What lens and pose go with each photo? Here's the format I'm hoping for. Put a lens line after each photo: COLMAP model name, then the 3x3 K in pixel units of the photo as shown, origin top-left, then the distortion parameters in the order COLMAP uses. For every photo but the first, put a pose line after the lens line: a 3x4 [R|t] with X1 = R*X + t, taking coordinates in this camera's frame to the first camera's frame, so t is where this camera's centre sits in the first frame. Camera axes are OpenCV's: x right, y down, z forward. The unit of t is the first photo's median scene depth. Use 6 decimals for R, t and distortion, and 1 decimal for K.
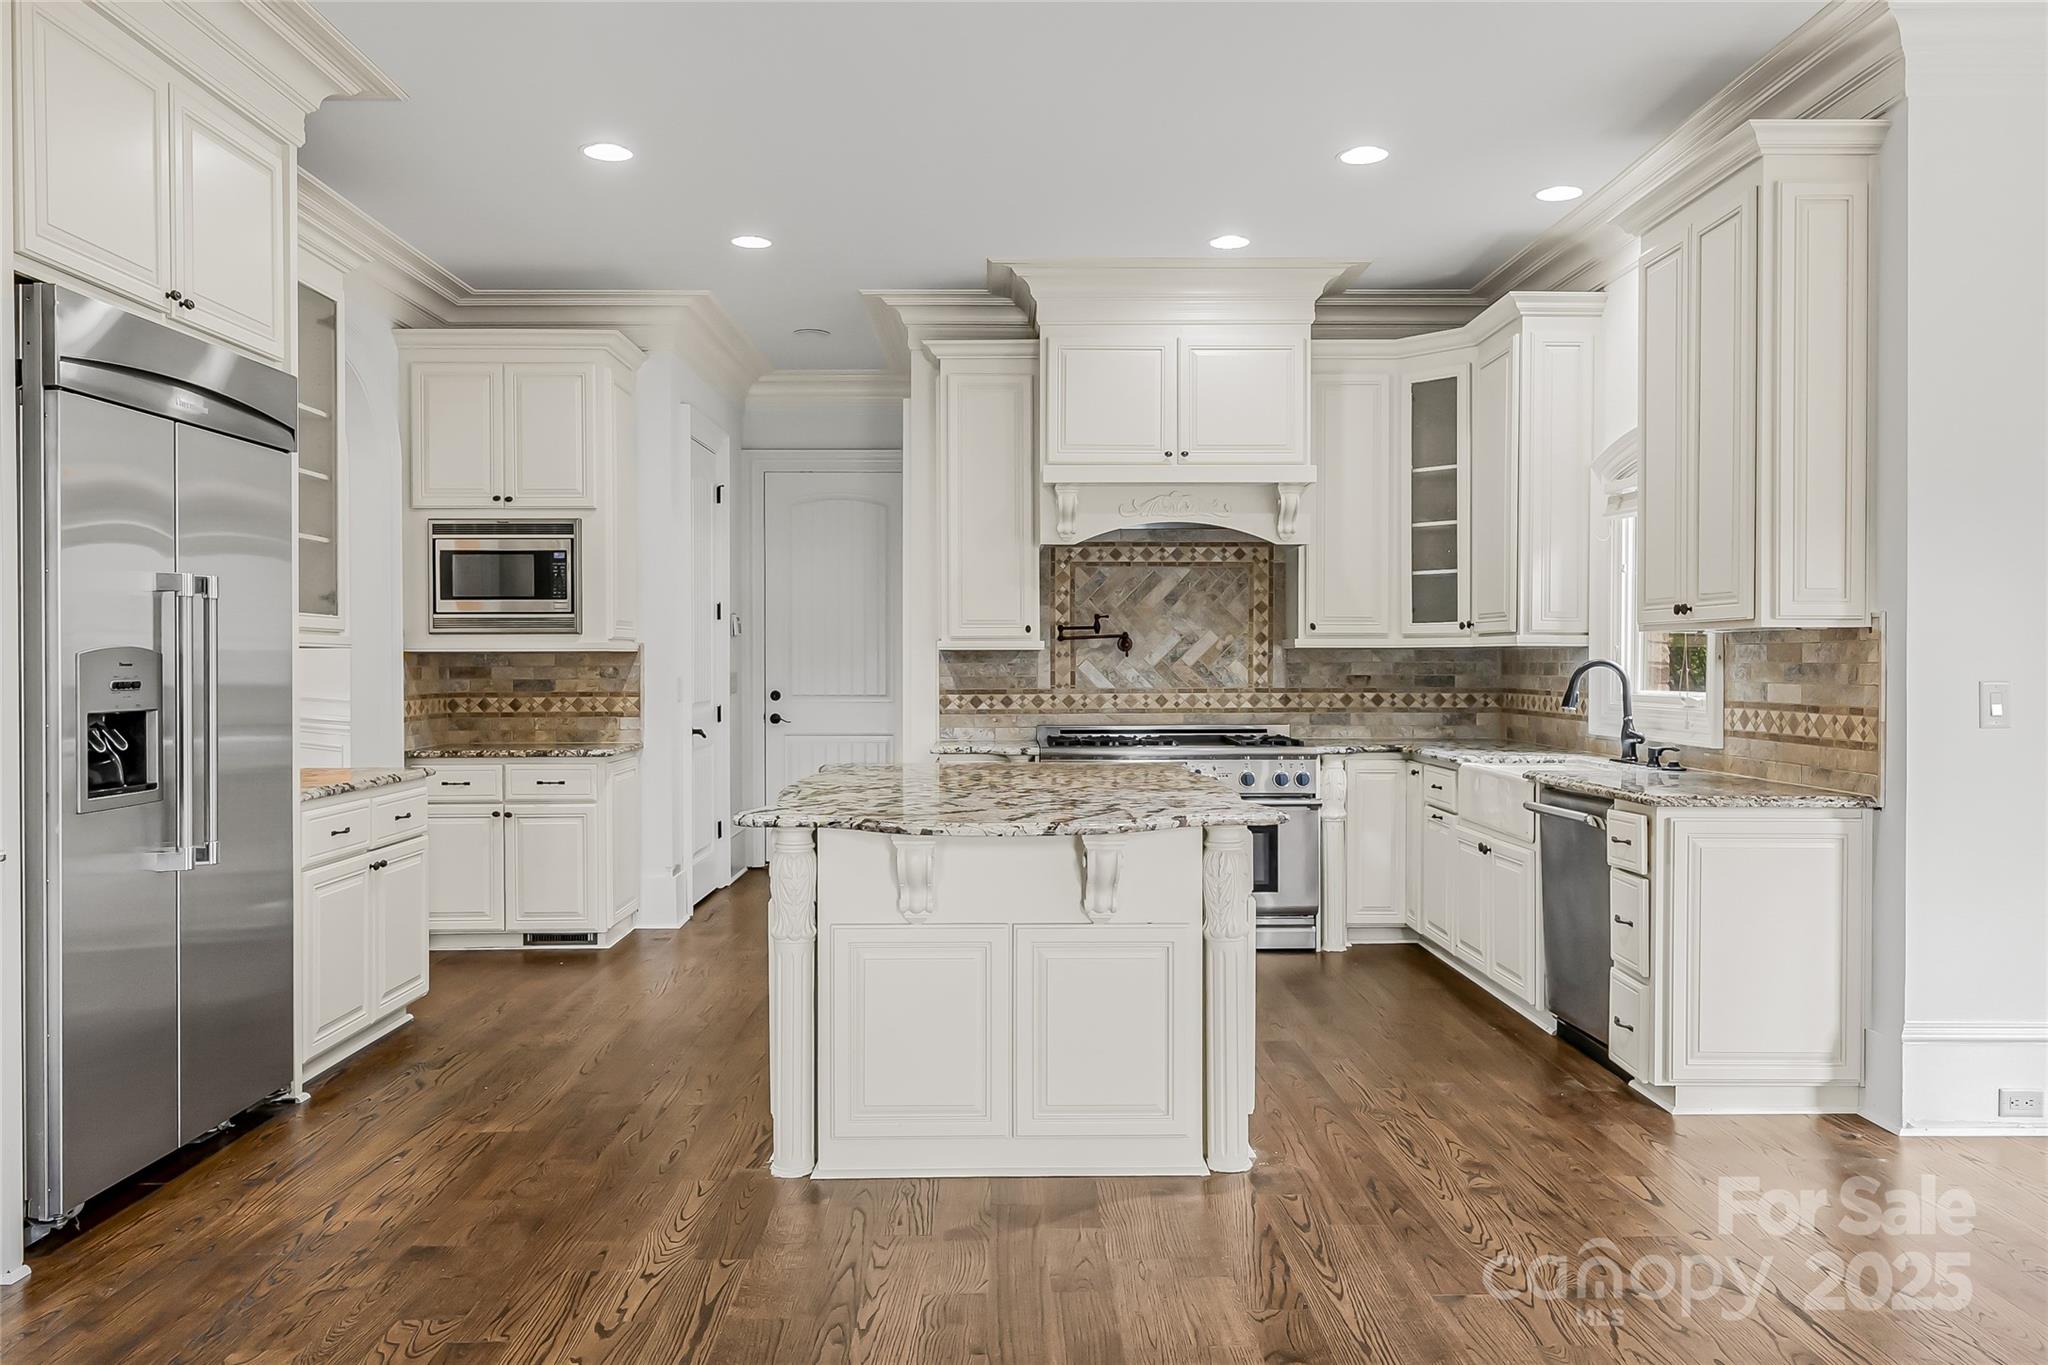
lens RADIAL K [[1534.9, 0, 1013.9], [0, 1534.9, 684.2], [0, 0, 1]] dist [0.005061, 0.000639]
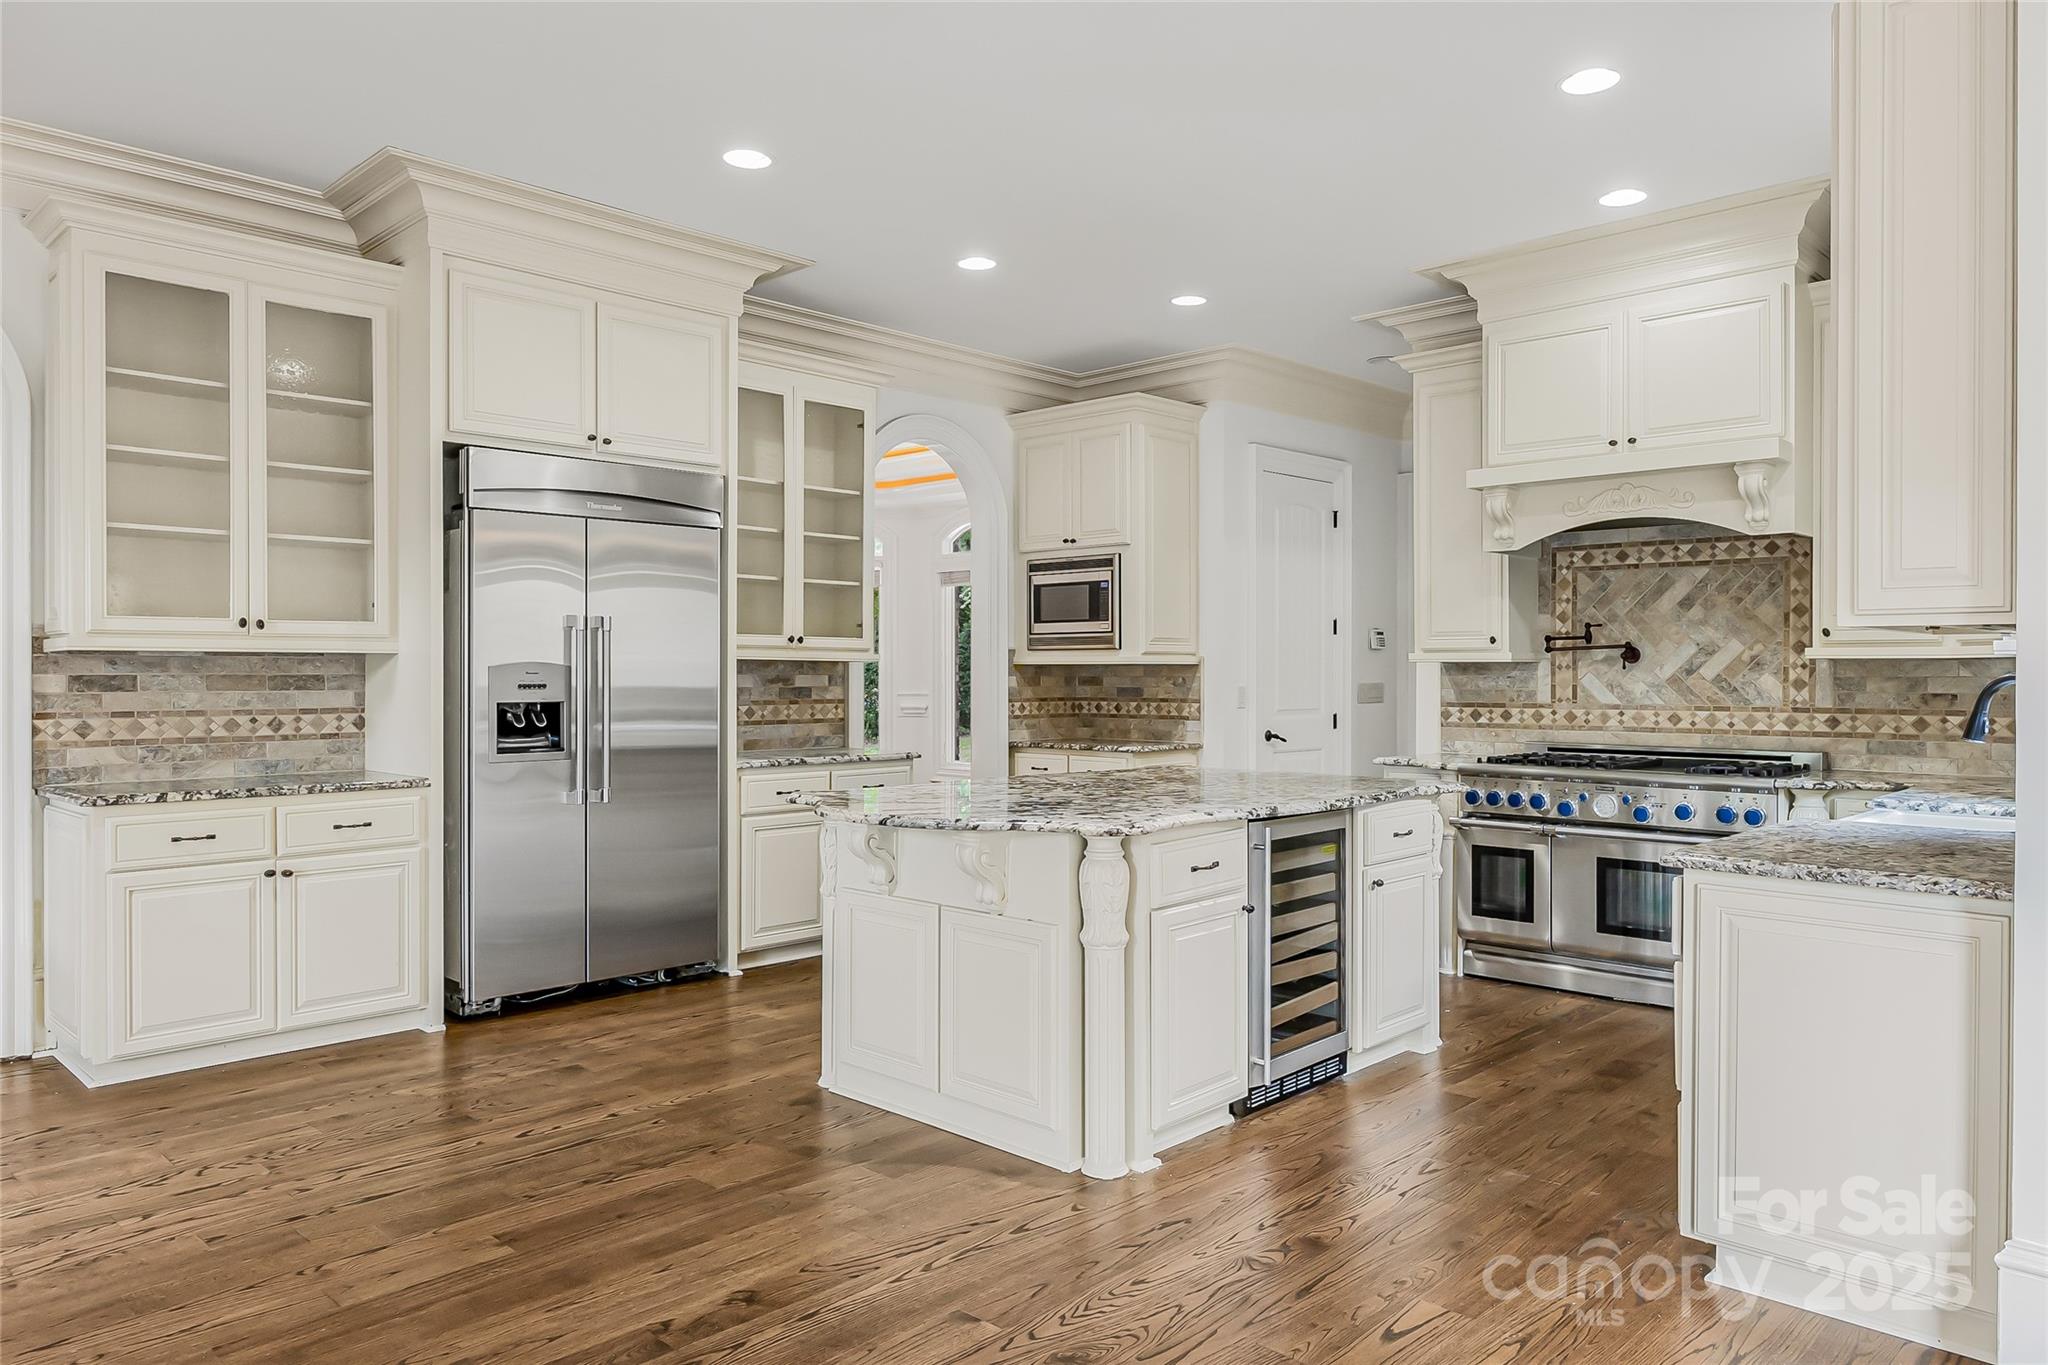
lens RADIAL K [[1387.2, 0, 973.4], [0, 1387.2, 675.4], [0, 0, 1]] dist [0.009373, 0.006486]
pose [[0.697990, 0.005014, -0.716090, 0.404902], [-0.013860, 0.999883, -0.006509, -0.003802], [0.715973, 0.014469, 0.697978, 0.160204]]
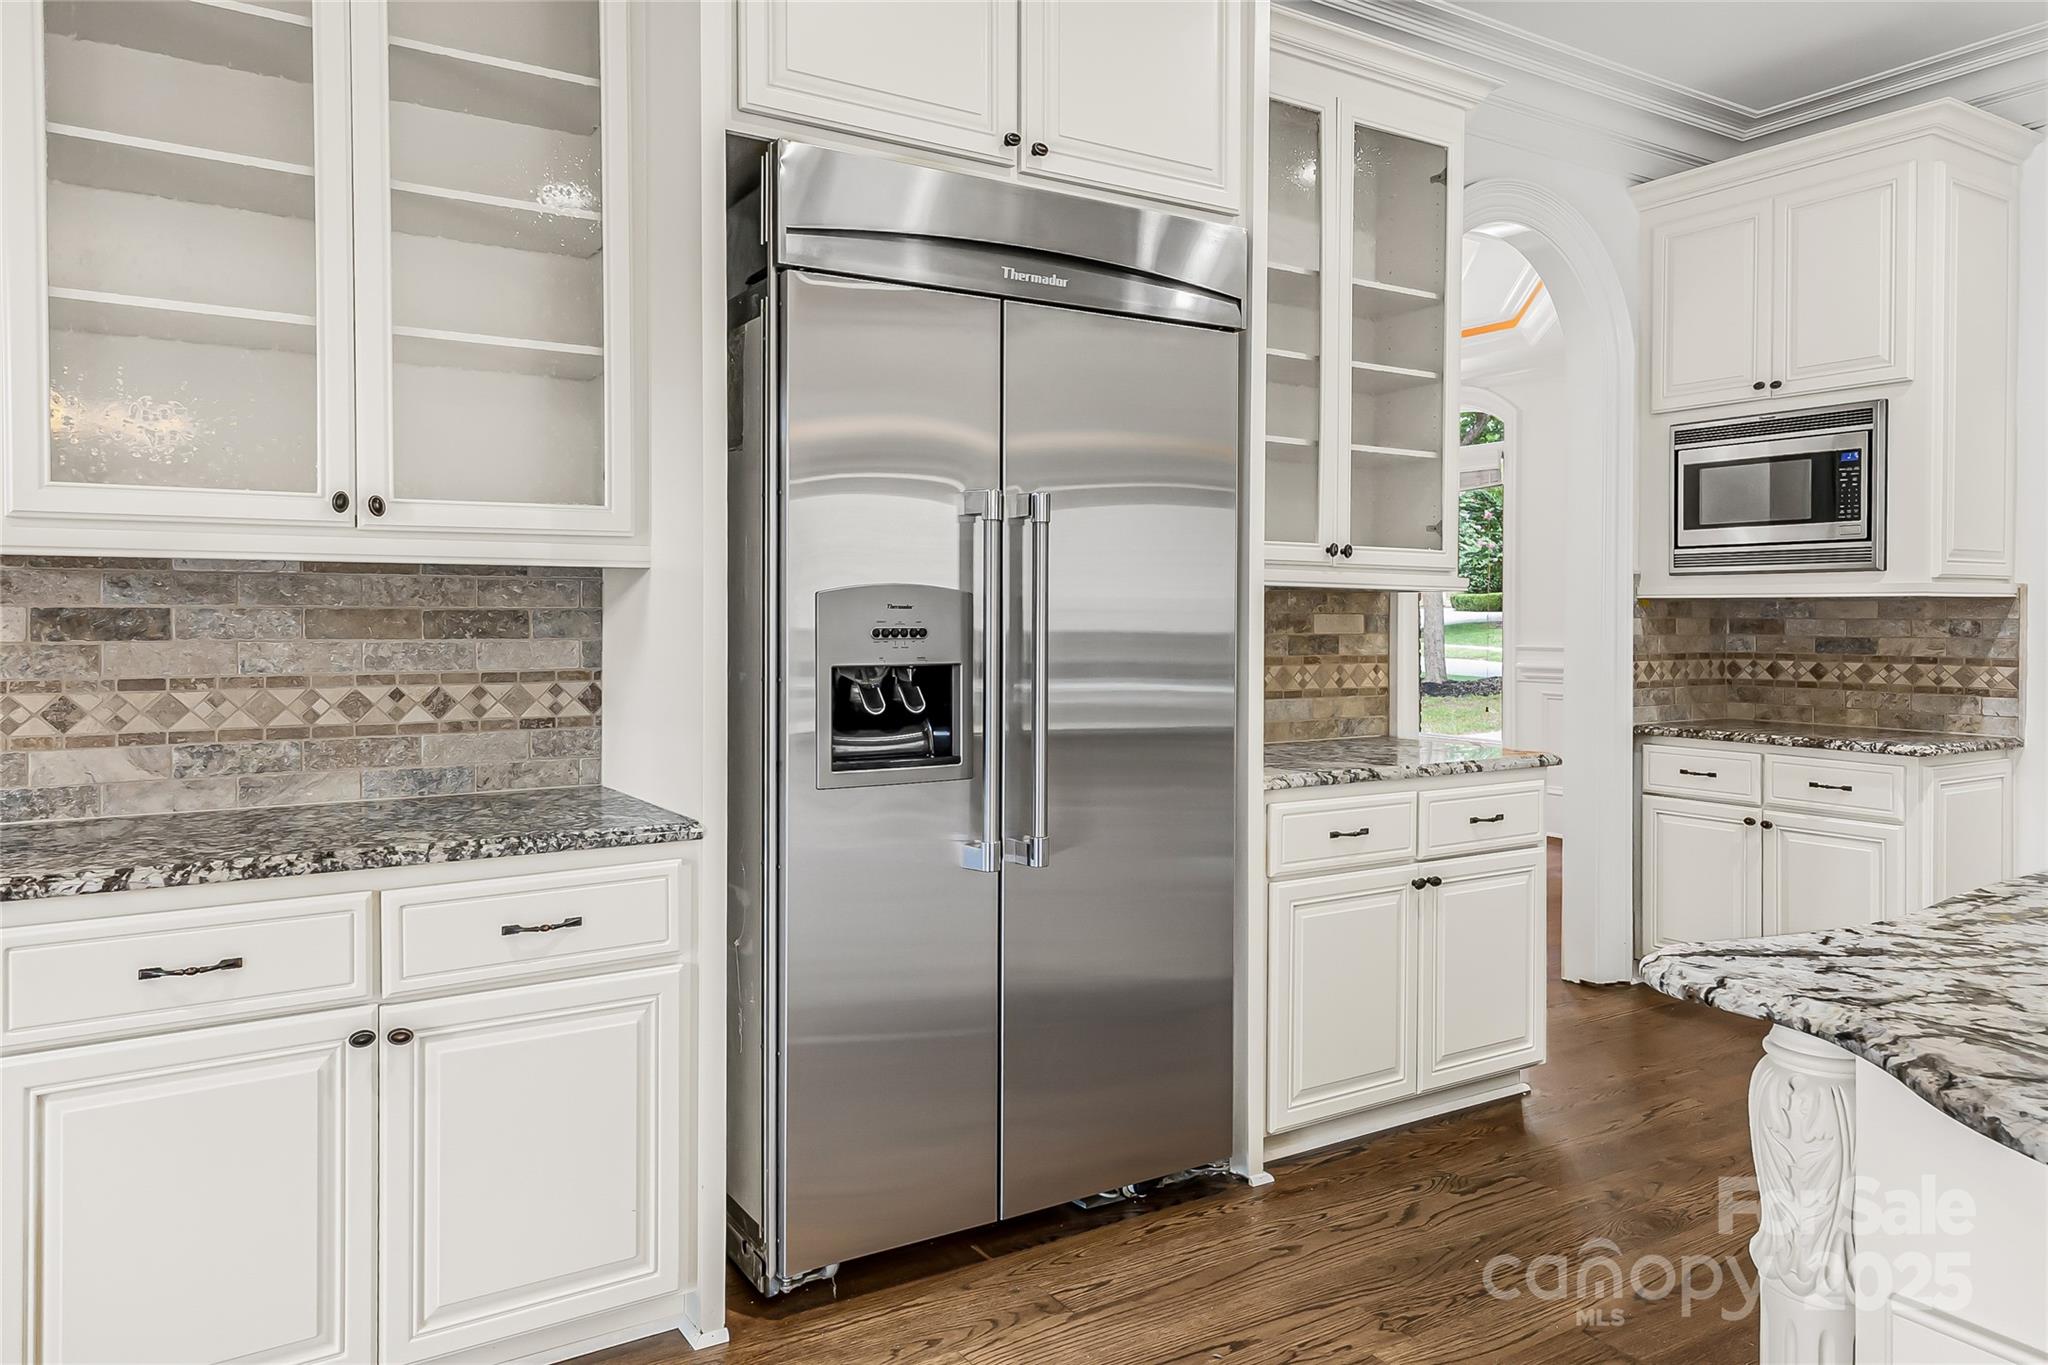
lens RADIAL K [[1387.2, 0, 983.6], [0, 1387.2, 628.2], [0, 0, 1]] dist [0.009373, 0.006486]
pose [[0.524654, 0.011684, -0.851235, 0.030718], [-0.017482, 0.999843, 0.002948, -0.002250], [0.851136, 0.013335, 0.524776, 0.336998]]
